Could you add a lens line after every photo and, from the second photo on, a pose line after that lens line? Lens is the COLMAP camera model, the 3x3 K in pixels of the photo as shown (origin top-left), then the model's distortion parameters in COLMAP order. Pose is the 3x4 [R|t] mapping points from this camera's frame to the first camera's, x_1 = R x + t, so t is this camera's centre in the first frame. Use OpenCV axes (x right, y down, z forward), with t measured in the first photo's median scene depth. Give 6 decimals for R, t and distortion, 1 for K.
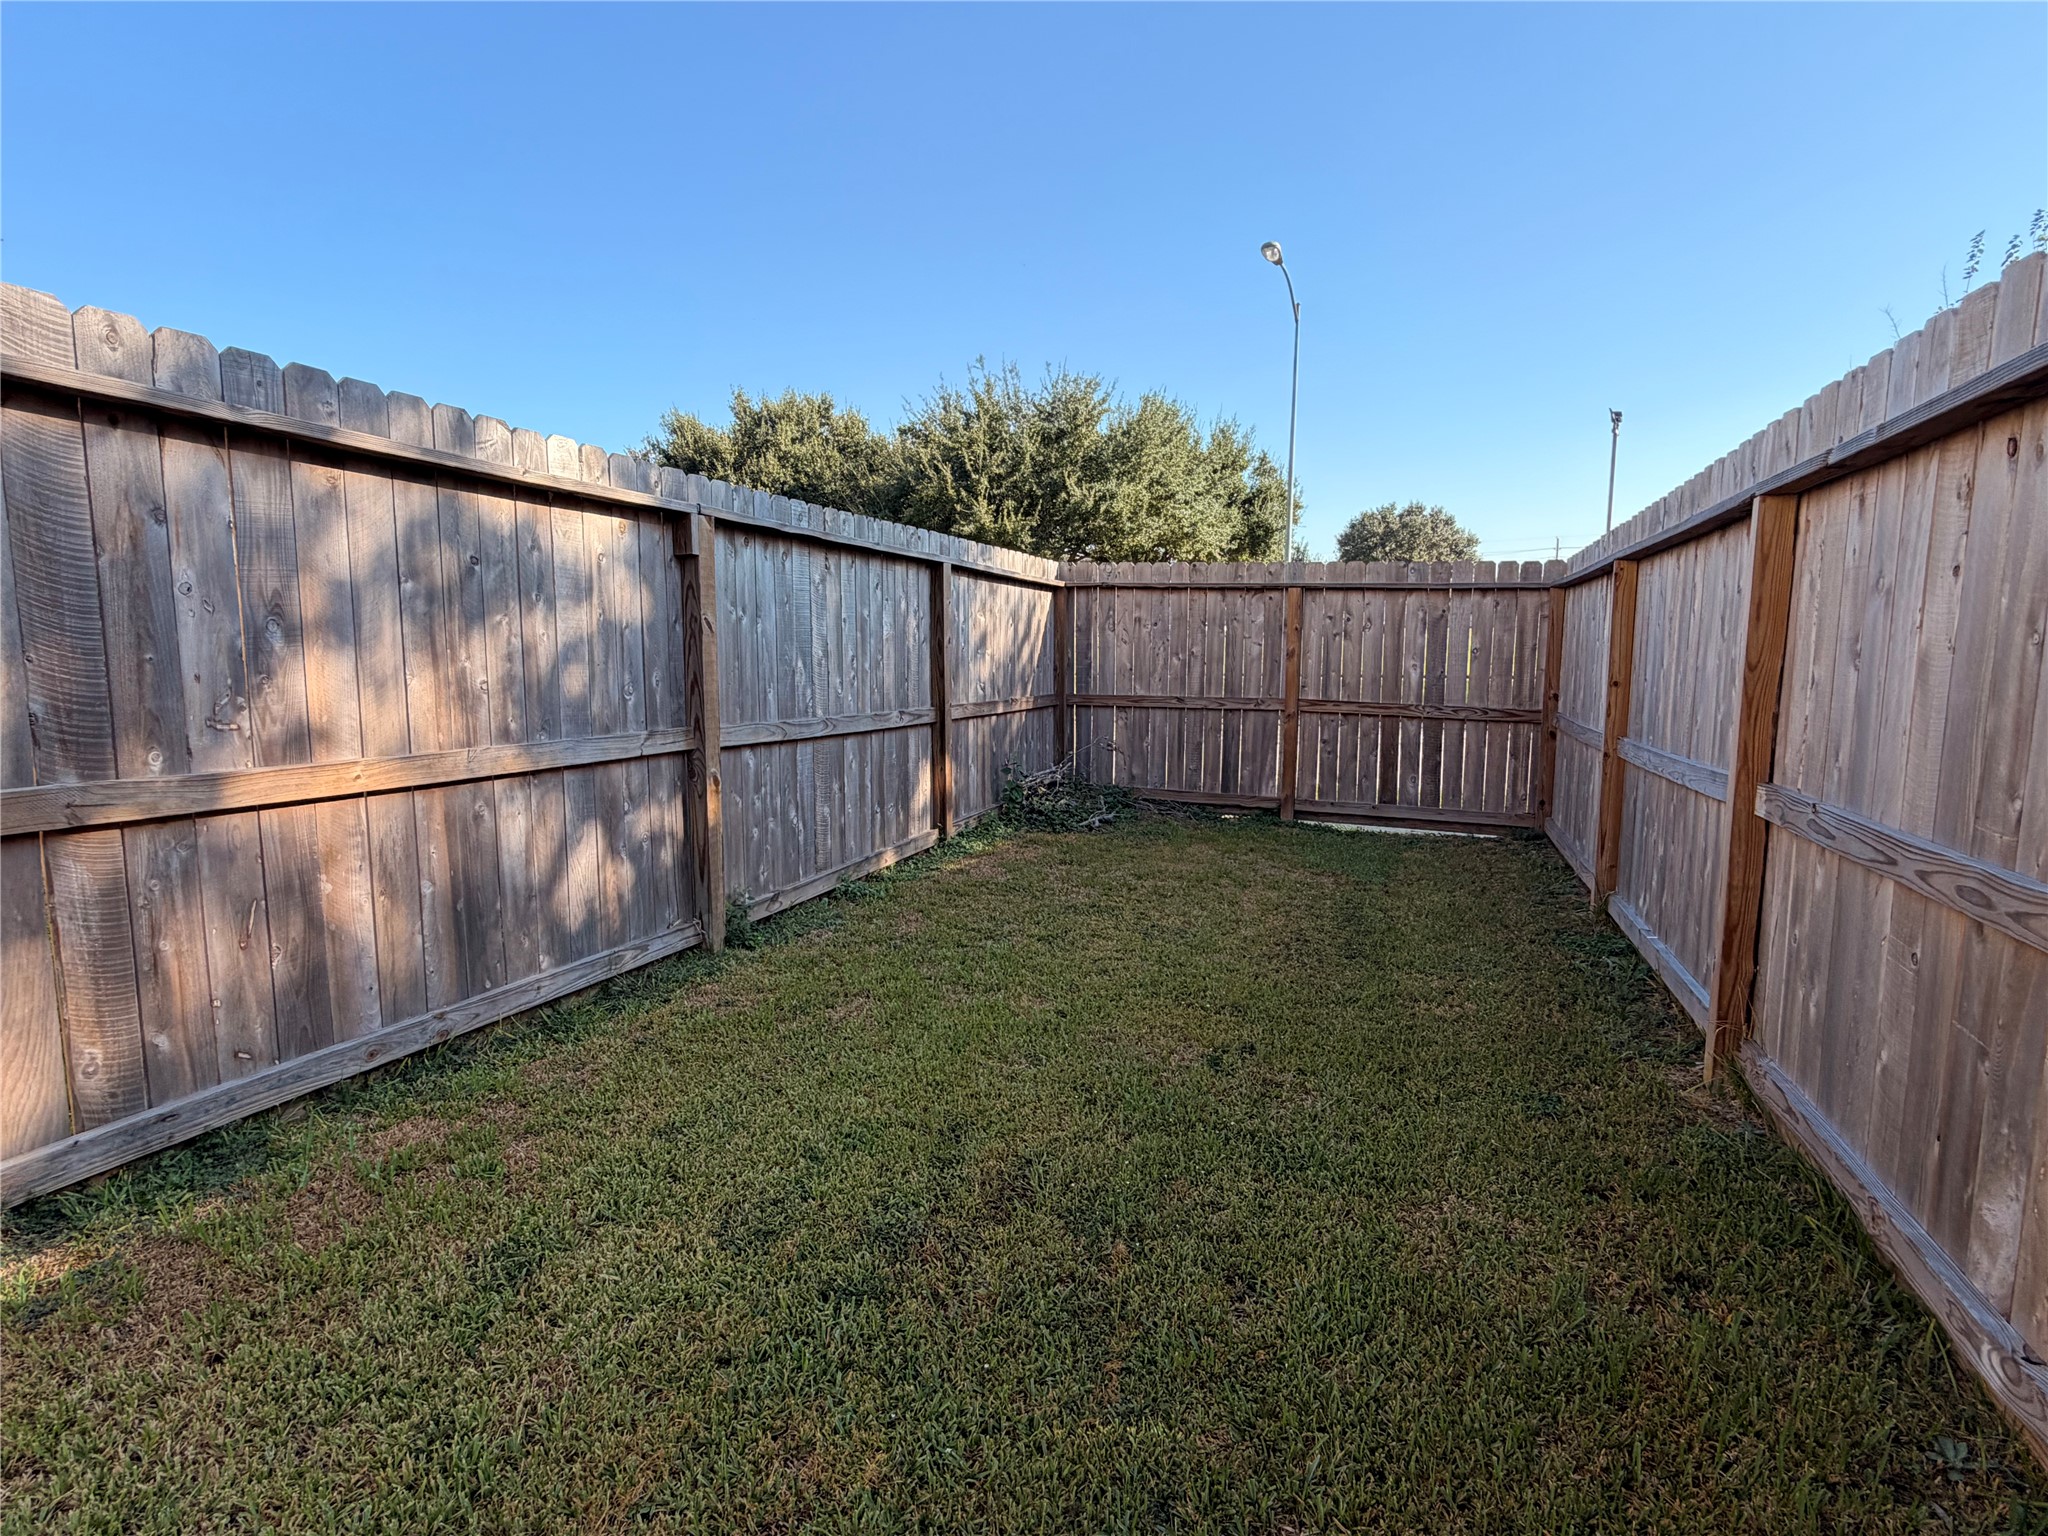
lens RADIAL K [[1042.3, 0, 1024.0], [0, 1042.3, 768.0], [0, 0, 1]] dist [-0.001869, -0.000159]
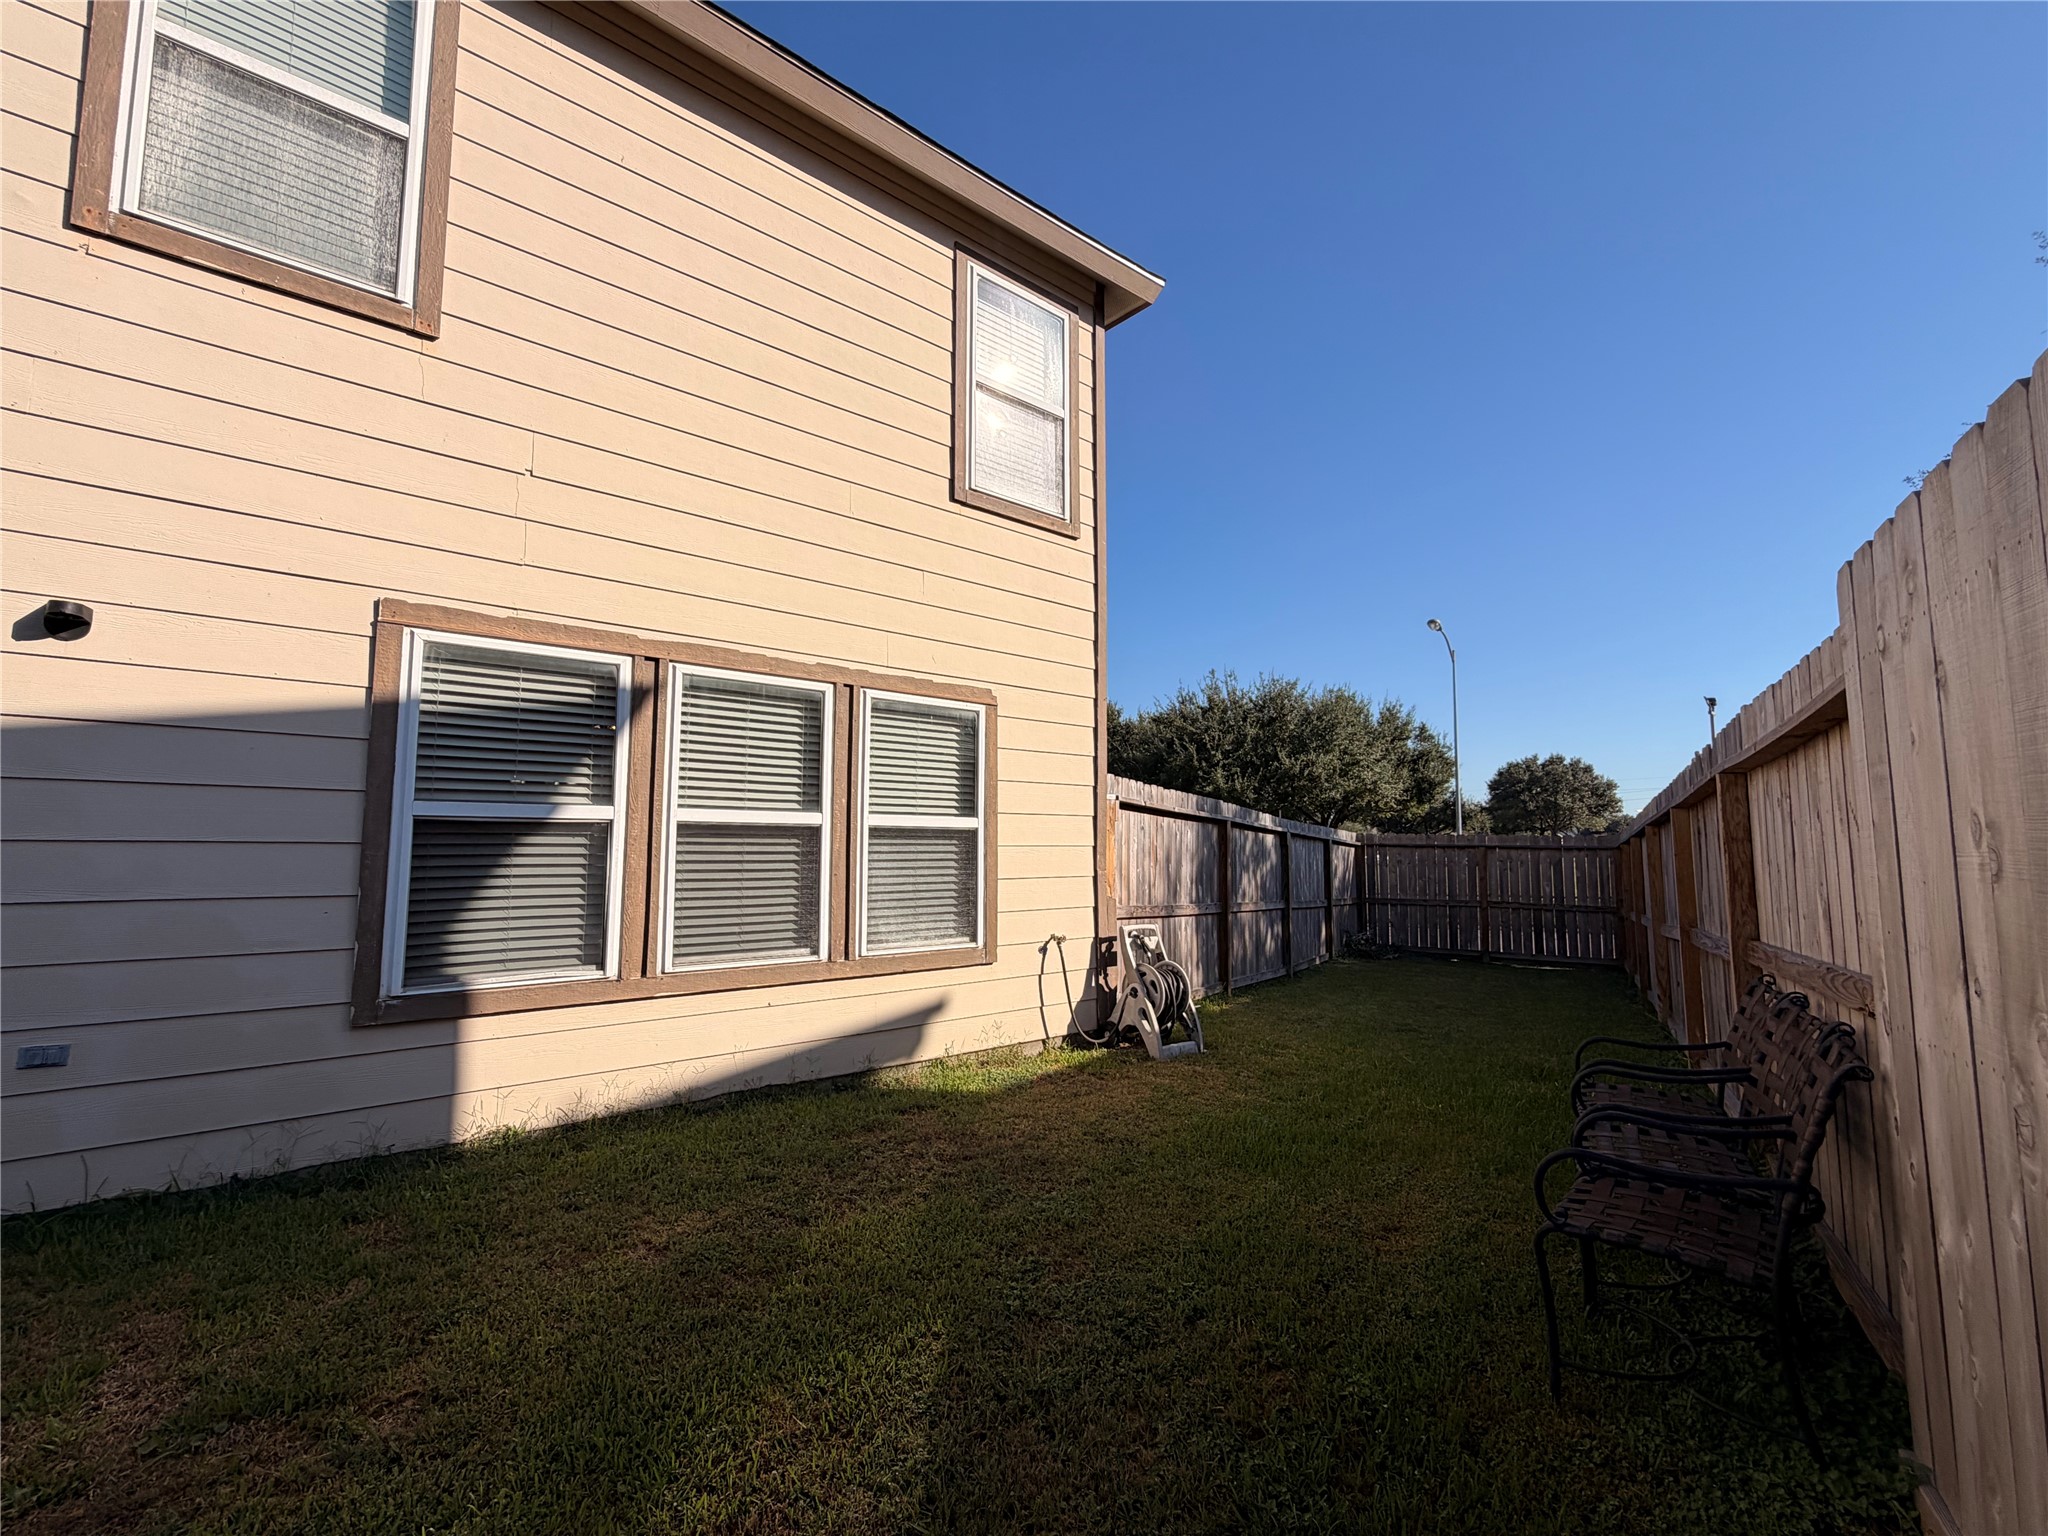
lens RADIAL K [[921.0, 0, 1024.0], [0, 921.0, 768.0], [0, 0, 1]] dist [0.003603, 0.000020]
pose [[0.984252, -0.012193, -0.176351, -0.077533], [-0.027845, 0.974470, -0.222785, 0.027159], [0.174566, 0.224188, 0.958784, -0.238014]]
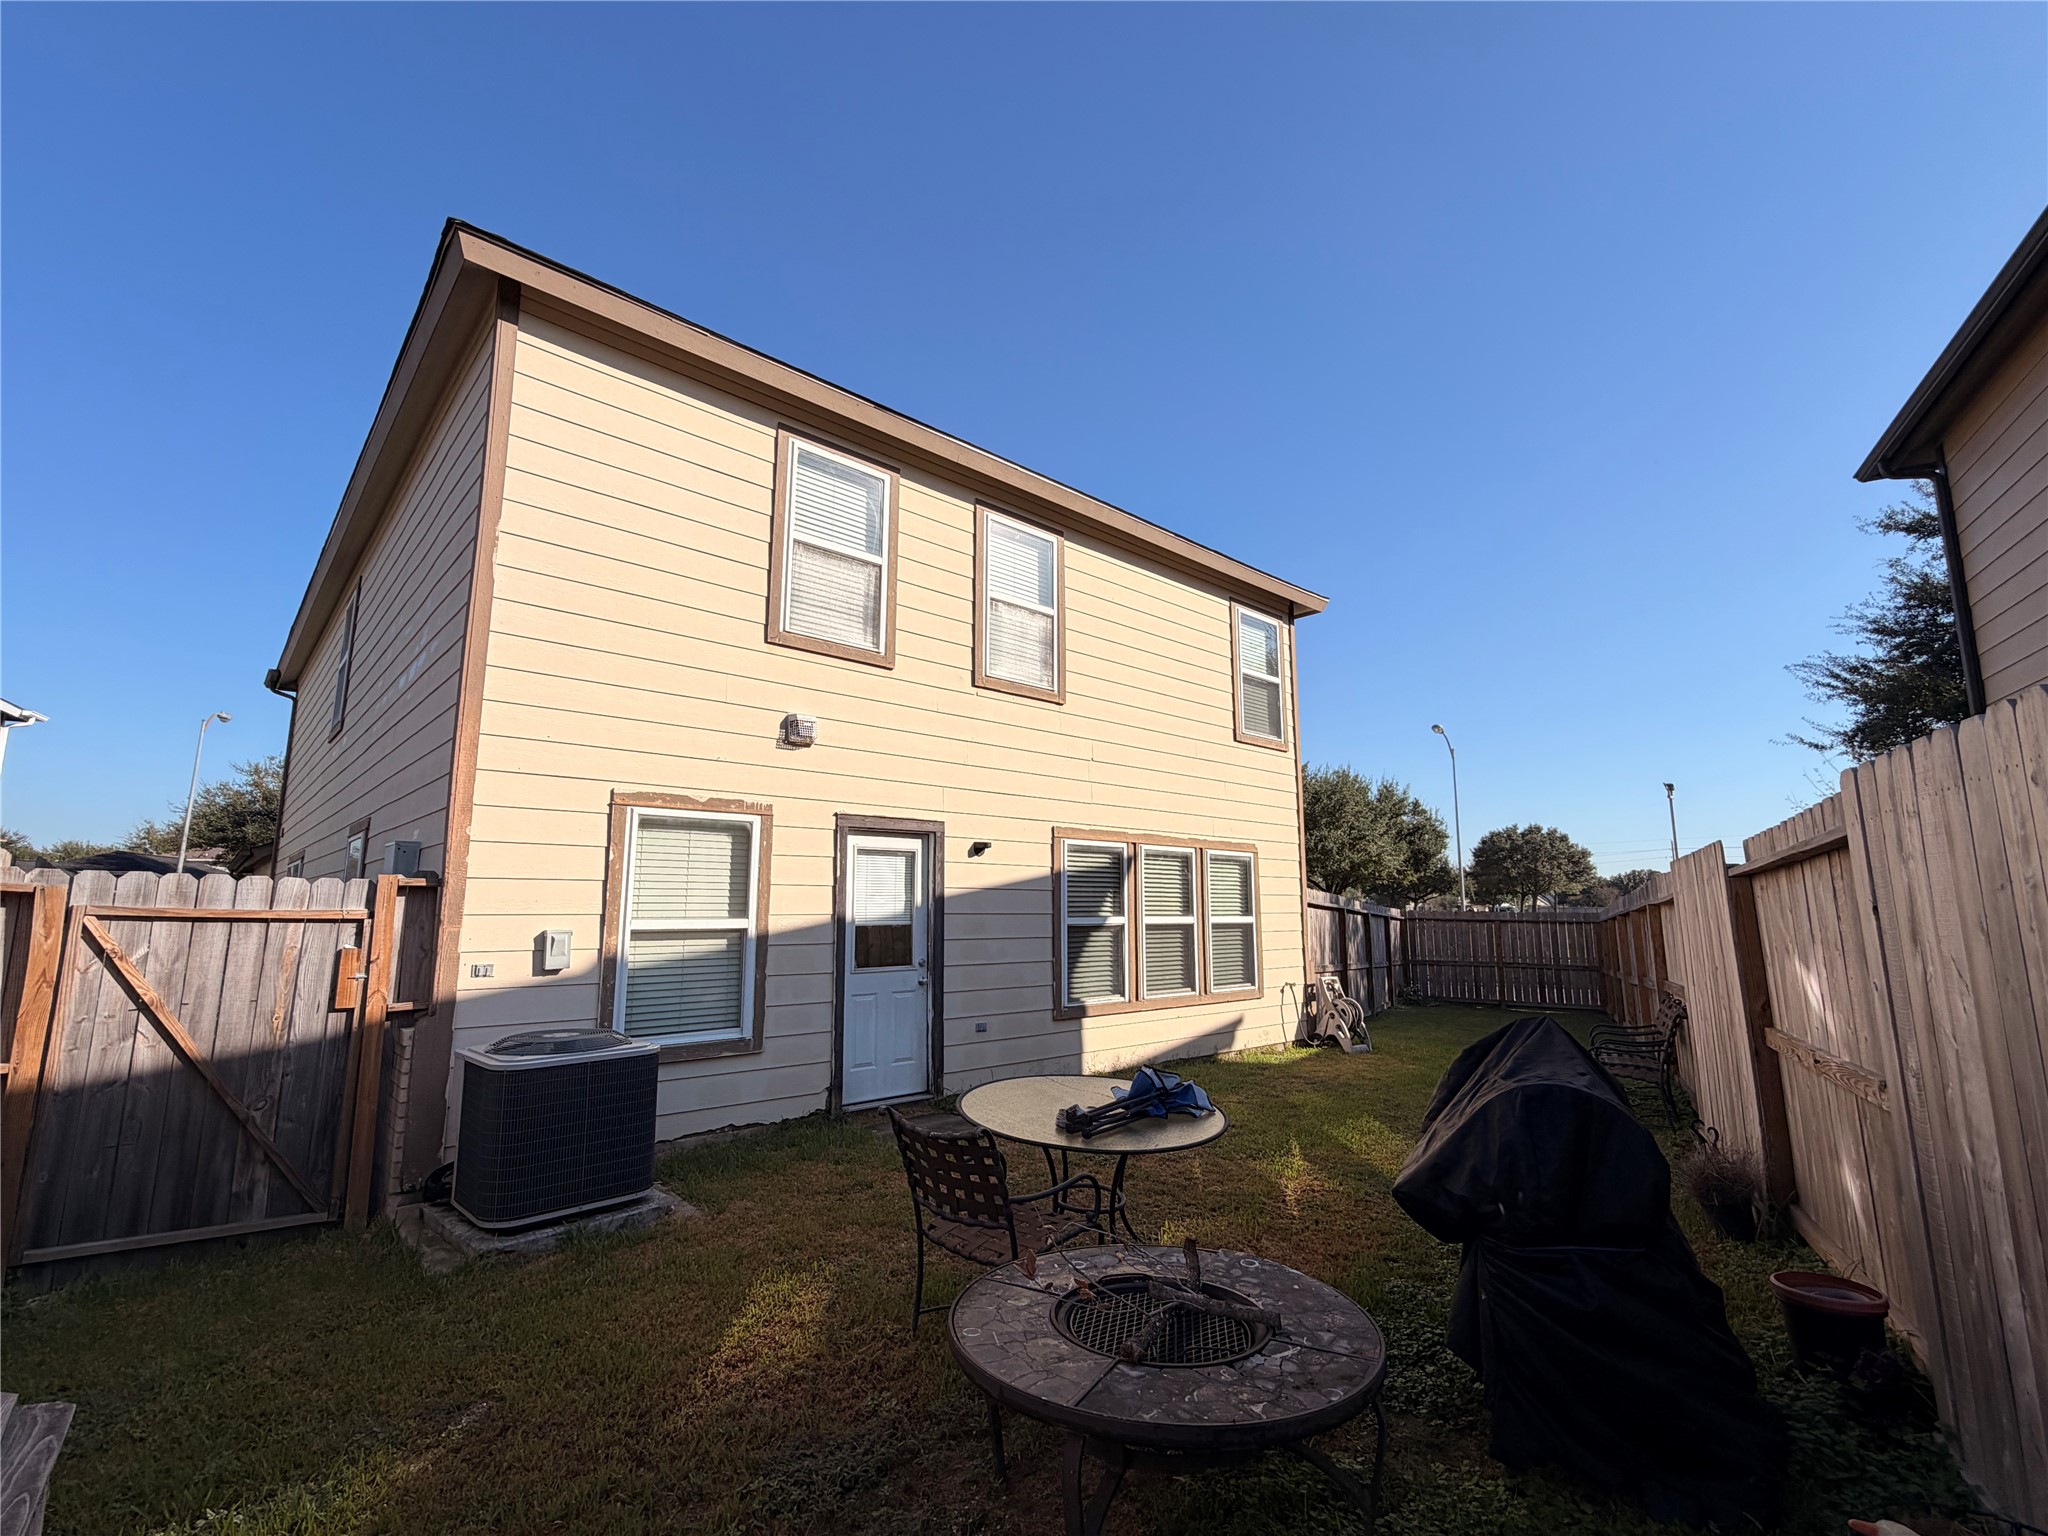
lens RADIAL K [[921.0, 0, 1024.0], [0, 921.0, 768.0], [0, 0, 1]] dist [0.003603, 0.000020]
pose [[0.988071, -0.021030, -0.152558, -0.148771], [-0.023733, 0.958004, -0.285772, 0.041836], [0.152161, 0.285983, 0.946076, -0.403382]]
